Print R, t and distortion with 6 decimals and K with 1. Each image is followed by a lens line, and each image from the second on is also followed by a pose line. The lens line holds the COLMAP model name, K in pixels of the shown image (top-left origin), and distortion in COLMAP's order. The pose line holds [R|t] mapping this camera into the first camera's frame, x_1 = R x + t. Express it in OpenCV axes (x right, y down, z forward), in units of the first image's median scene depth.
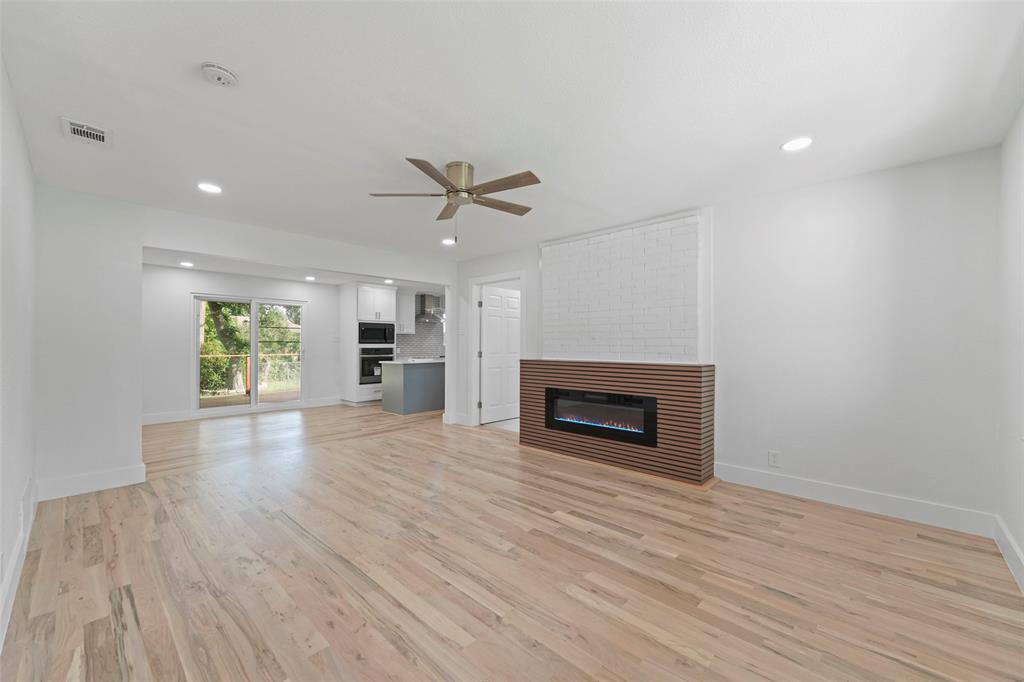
lens RADIAL K [[406.7, 0, 511.8], [0, 406.7, 343.7], [0, 0, 1]] dist [0.008586, -0.002077]
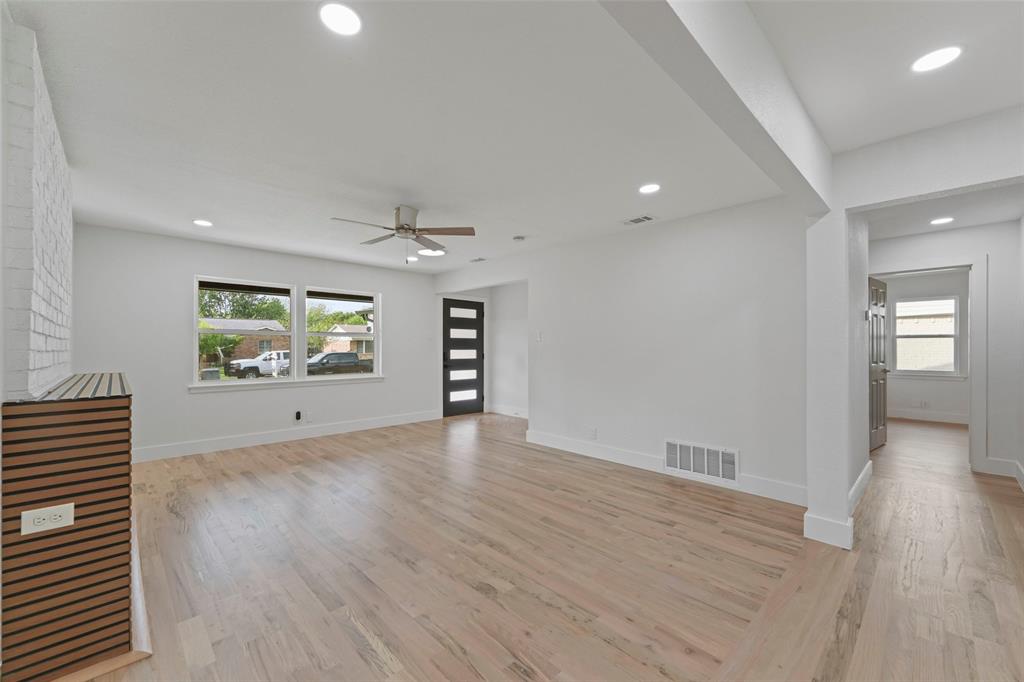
lens RADIAL K [[406.7, 0, 512.7], [0, 406.7, 346.5], [0, 0, 1]] dist [0.008586, -0.002077]
pose [[-0.998926, -0.000908, 0.046329, -0.378610], [-0.001084, 0.999992, -0.003781, 0.000076], [-0.046326, -0.003827, -0.998919, 1.634784]]
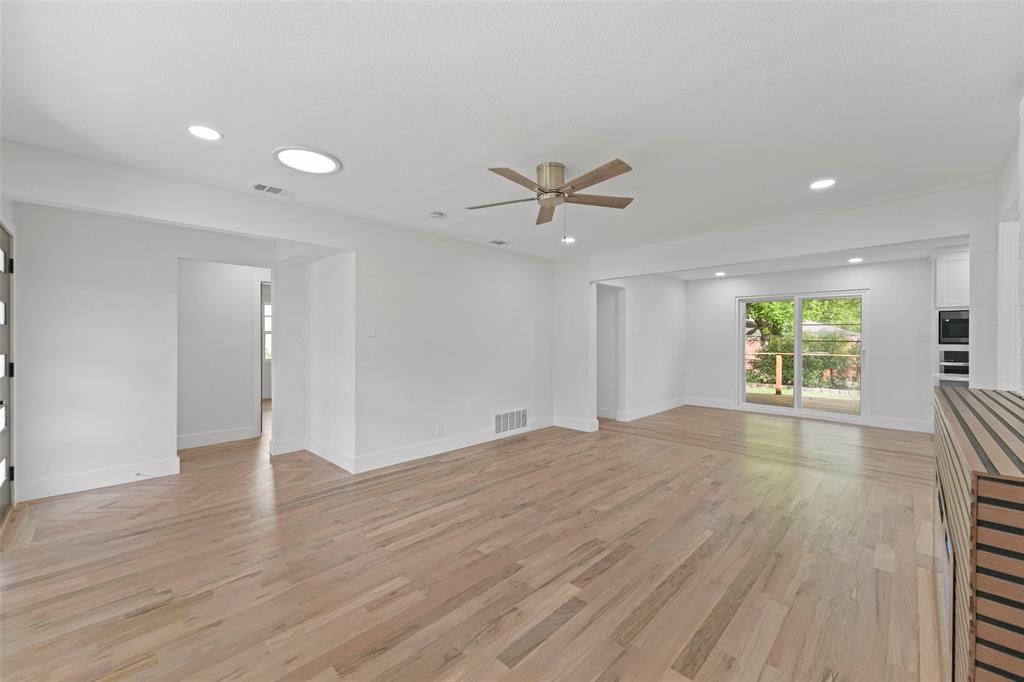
lens RADIAL K [[406.7, 0, 495.0], [0, 406.7, 340.7], [0, 0, 1]] dist [0.008586, -0.002077]
pose [[-0.044015, 0.005220, -0.999017, 0.615397], [-0.000444, 0.999986, 0.005245, -0.017759], [0.999031, 0.000674, -0.044012, 0.658957]]
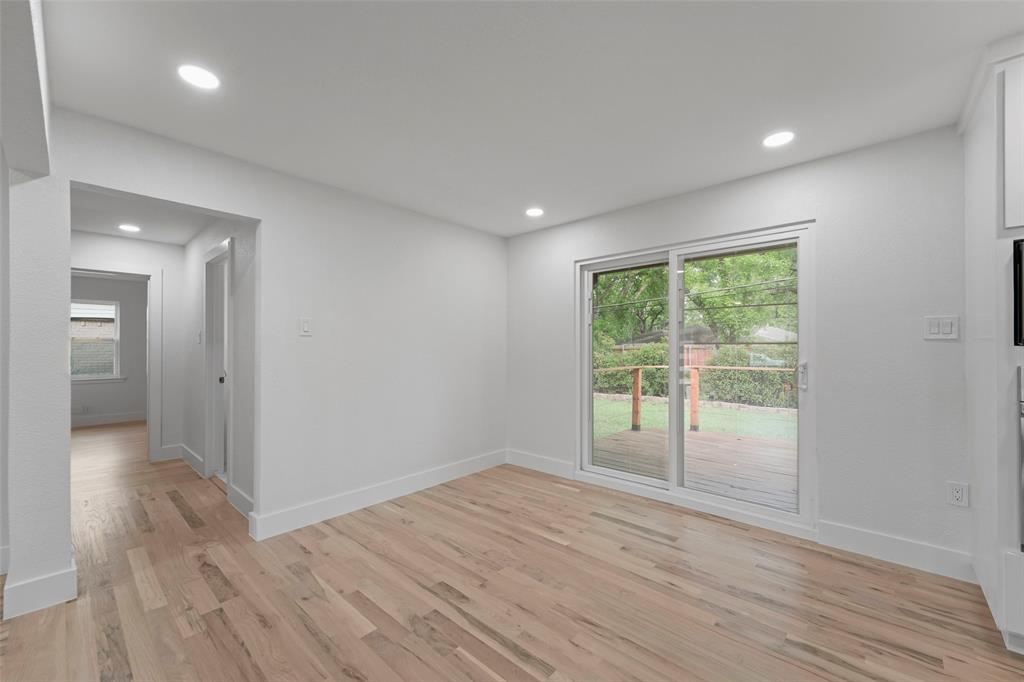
lens RADIAL K [[406.7, 0, 497.4], [0, 406.7, 348.6], [0, 0, 1]] dist [0.008586, -0.002077]
pose [[-0.000669, -0.002964, -0.999995, -0.348472], [0.006392, 0.999975, -0.002968, 0.000168], [0.999979, -0.006394, -0.000650, 1.504416]]
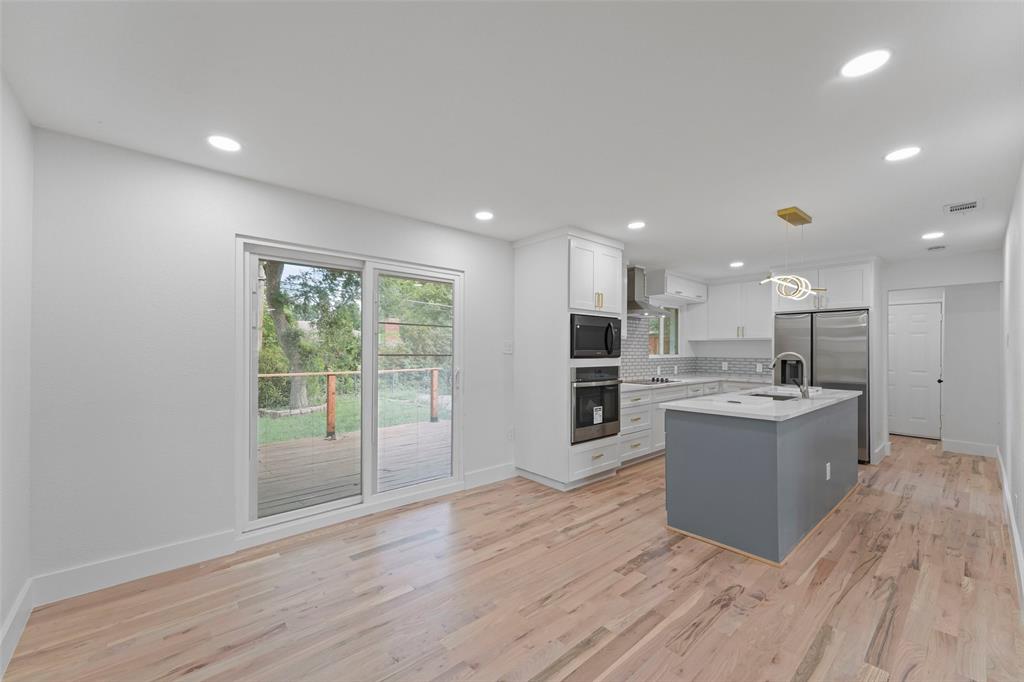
lens RADIAL K [[406.7, 0, 510.7], [0, 406.7, 348.2], [0, 0, 1]] dist [0.008586, -0.002077]
pose [[0.995357, 0.001721, -0.096235, -0.808882], [-0.001998, 0.999994, -0.002777, -0.021509], [0.096230, 0.002957, 0.995355, 1.059338]]
